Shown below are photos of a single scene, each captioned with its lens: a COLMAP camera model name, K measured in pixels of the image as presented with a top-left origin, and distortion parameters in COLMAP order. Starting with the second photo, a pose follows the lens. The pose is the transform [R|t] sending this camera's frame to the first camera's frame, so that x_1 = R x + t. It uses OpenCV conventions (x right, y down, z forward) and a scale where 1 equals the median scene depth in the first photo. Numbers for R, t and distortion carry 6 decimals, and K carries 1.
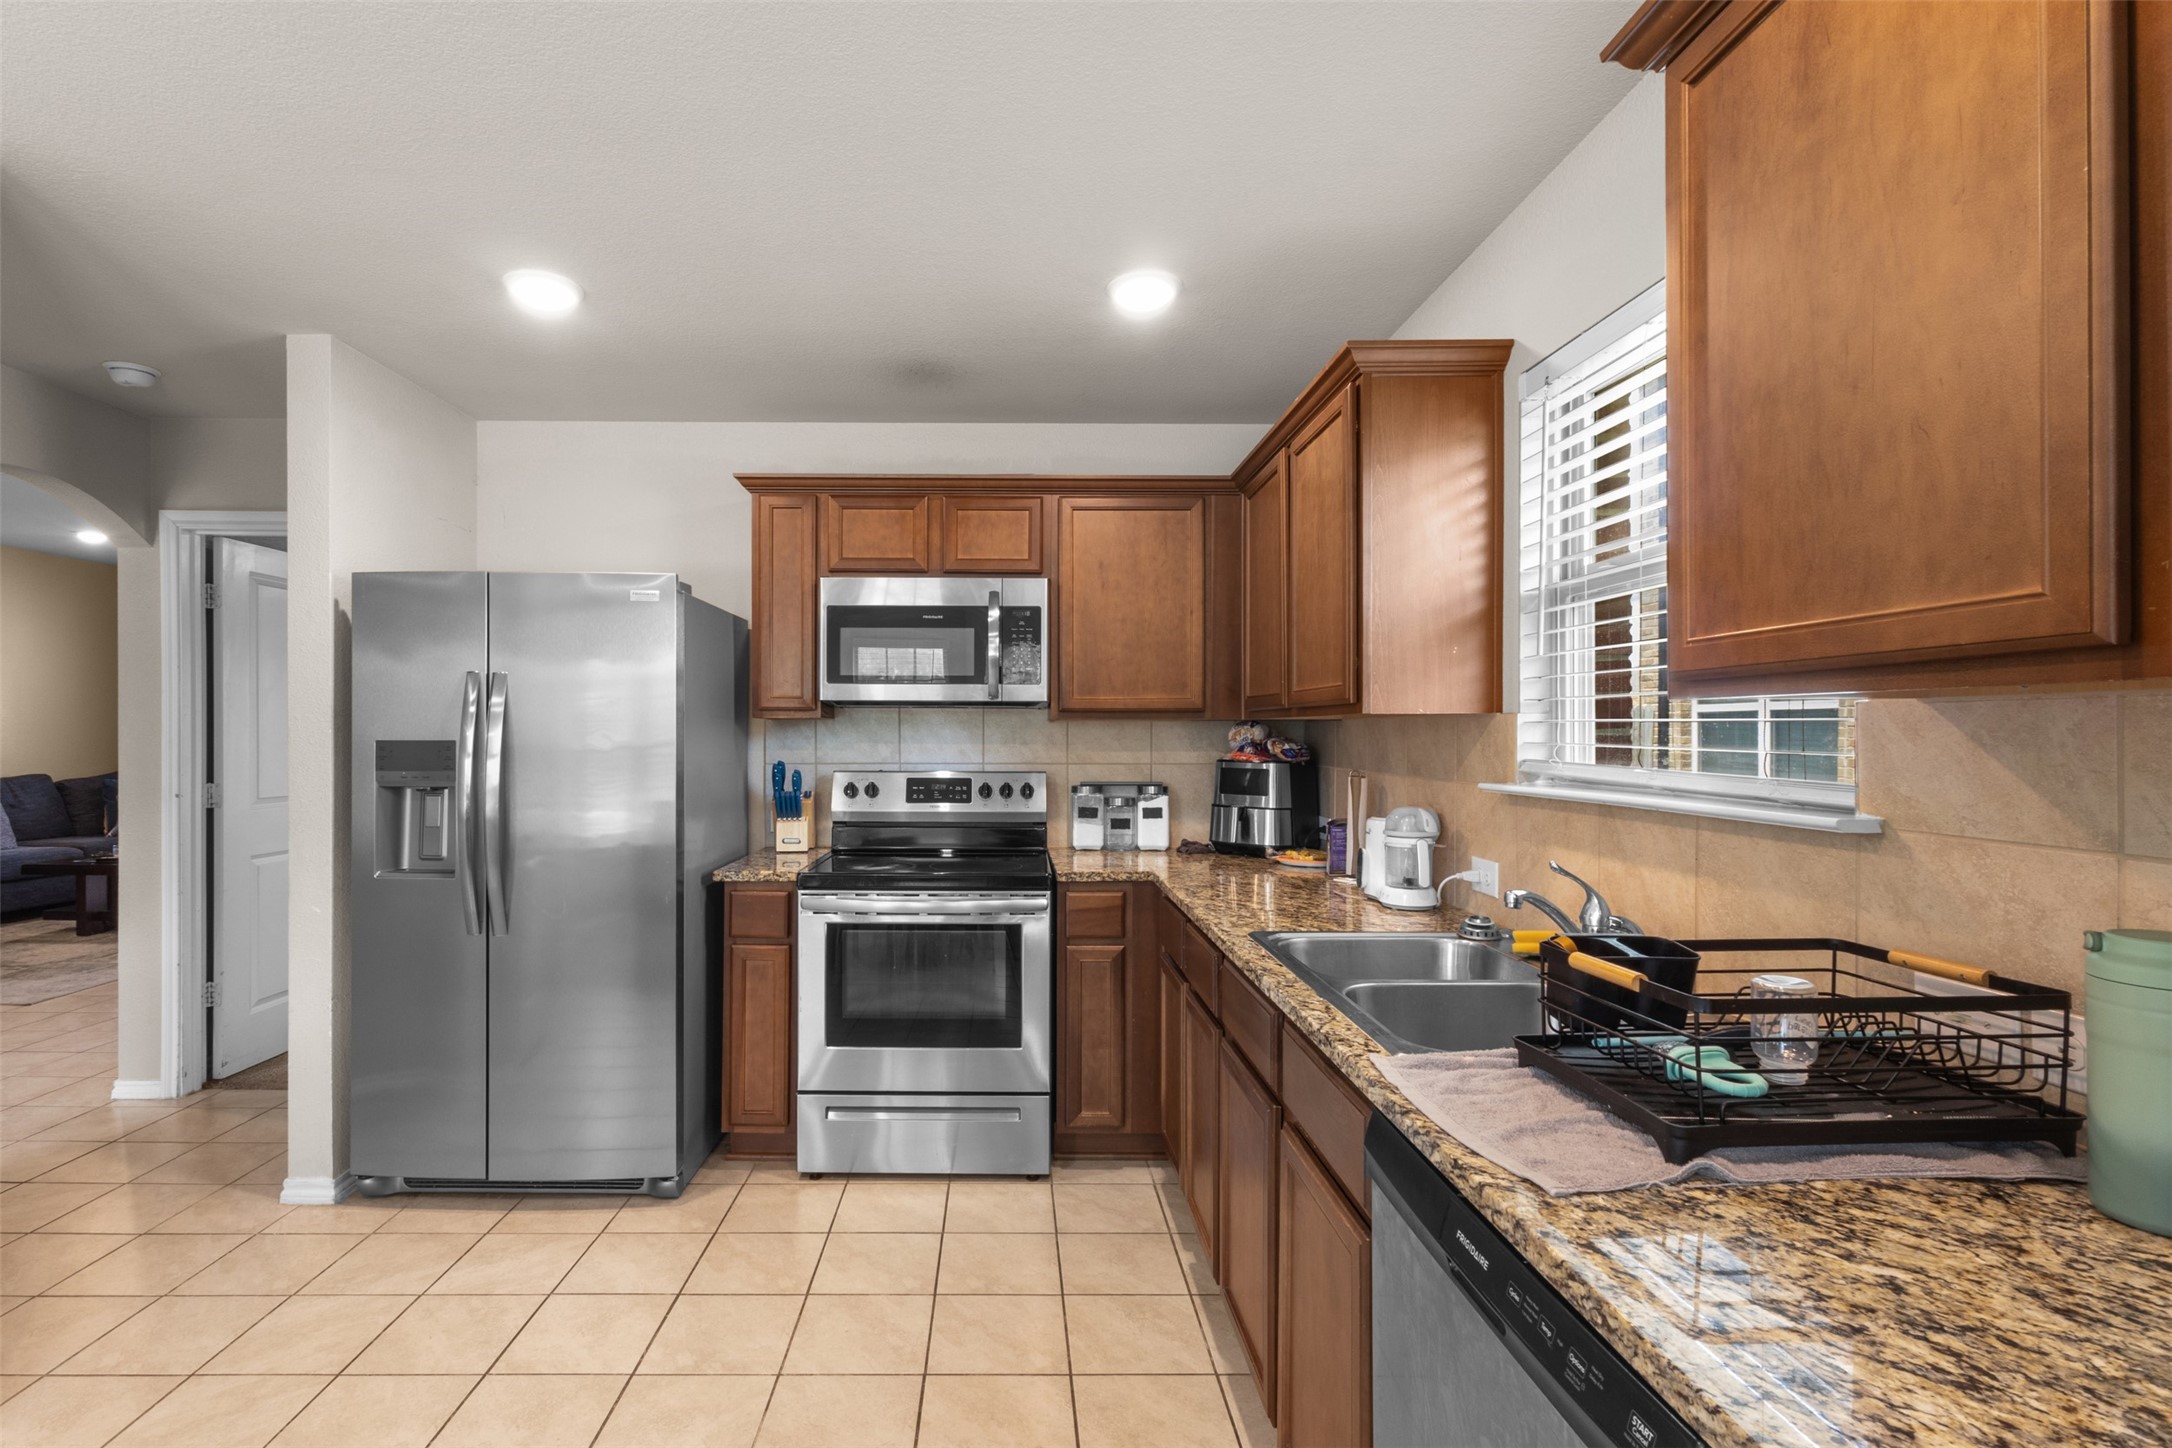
lens RADIAL K [[1028.8, 0, 1009.7], [0, 1028.8, 739.1], [0, 0, 1]] dist [0.001402, 0.000882]
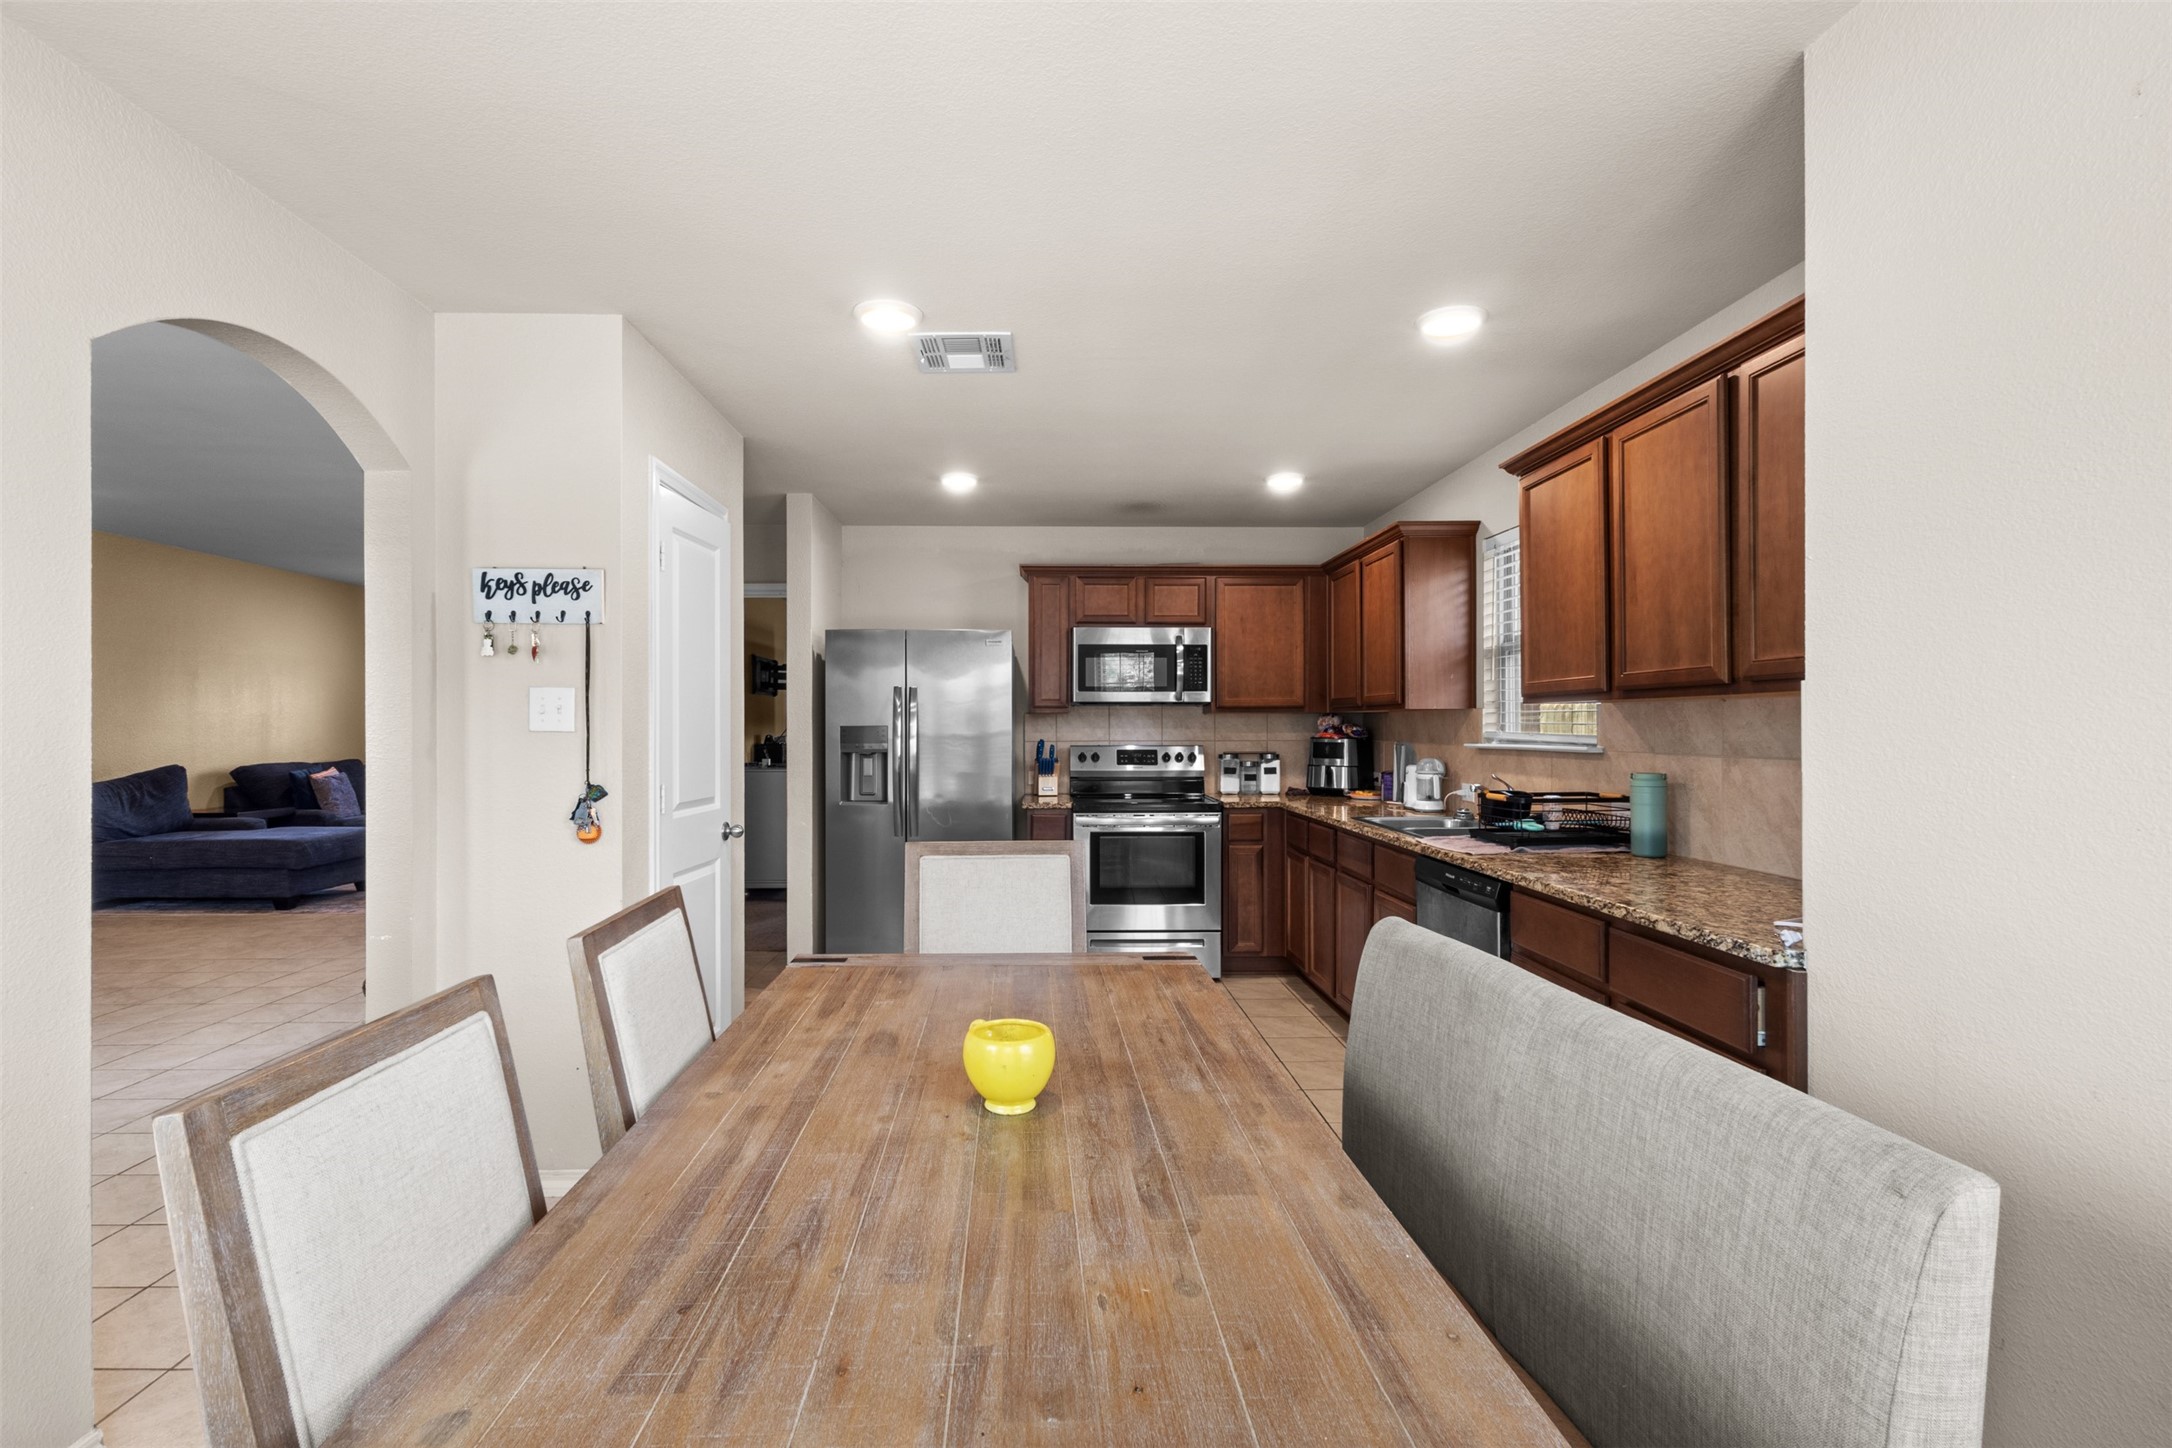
lens RADIAL K [[1005.6, 0, 1056.5], [0, 1005.6, 727.8], [0, 0, 1]] dist [0.000500, 0.000077]
pose [[0.999819, -0.003548, 0.018679, -0.256366], [0.003657, 0.999977, -0.005795, 0.014405], [-0.018658, 0.005863, 0.999809, -0.647375]]
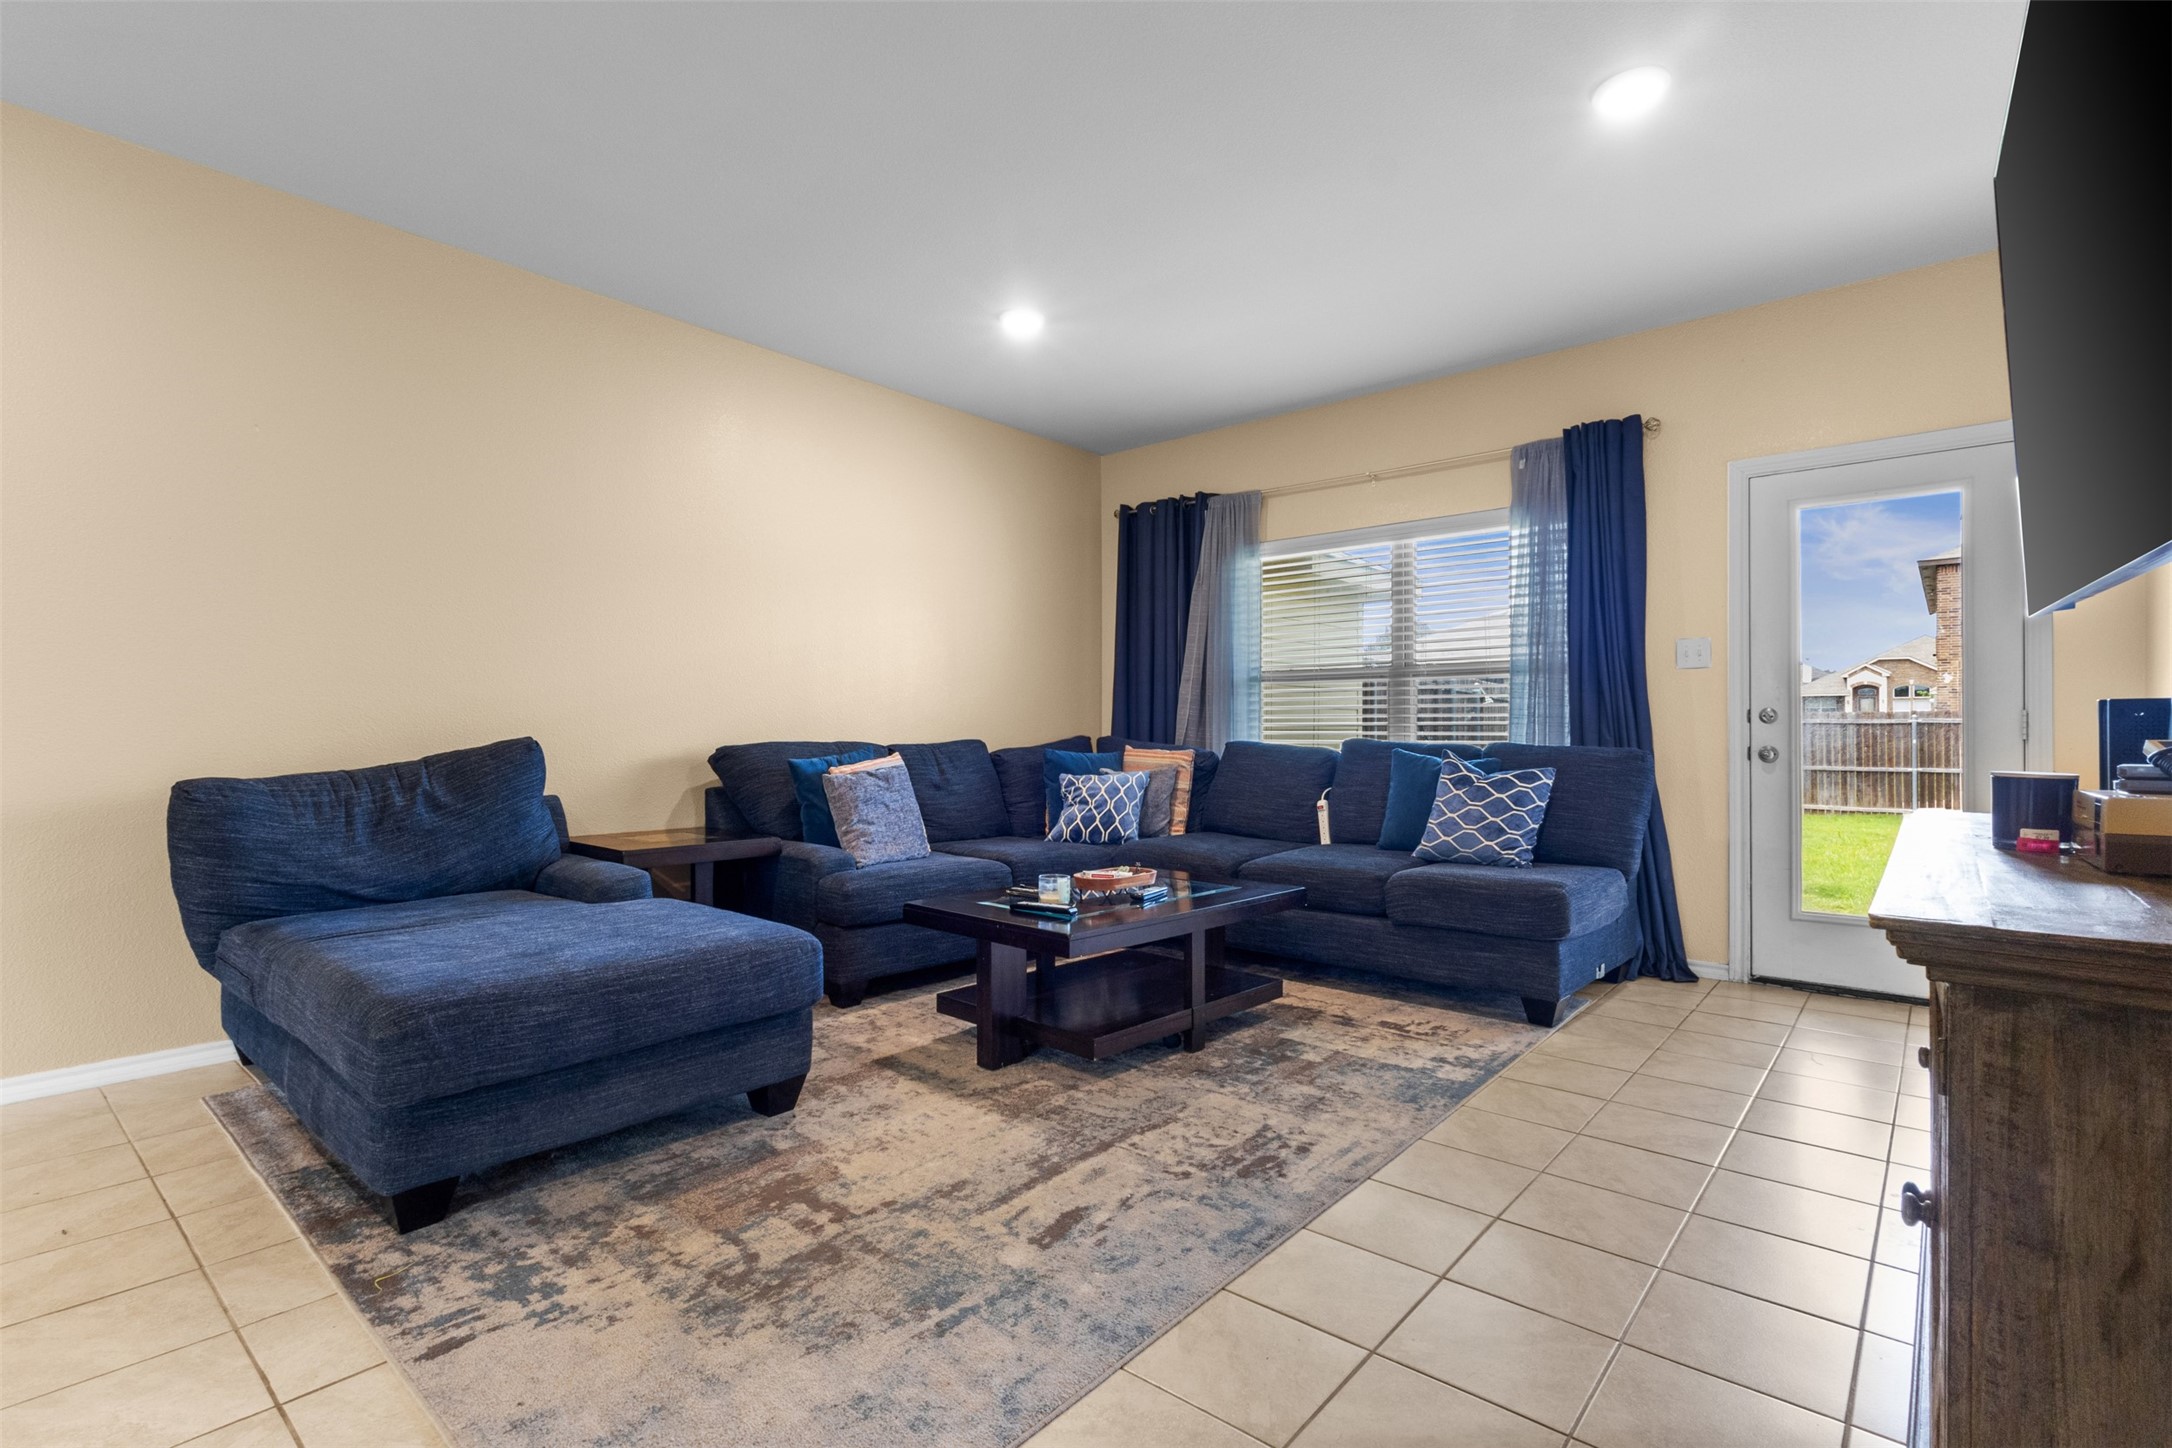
lens RADIAL K [[1007.6, 0, 1087.4], [0, 1007.6, 728.2], [0, 0, 1]] dist [0.000238, 0.000308]
pose [[0.754665, -0.002523, -0.656106, -1.165192], [-0.002096, 0.999978, -0.006255, 0.077155], [0.656107, 0.006096, 0.754643, 1.417199]]
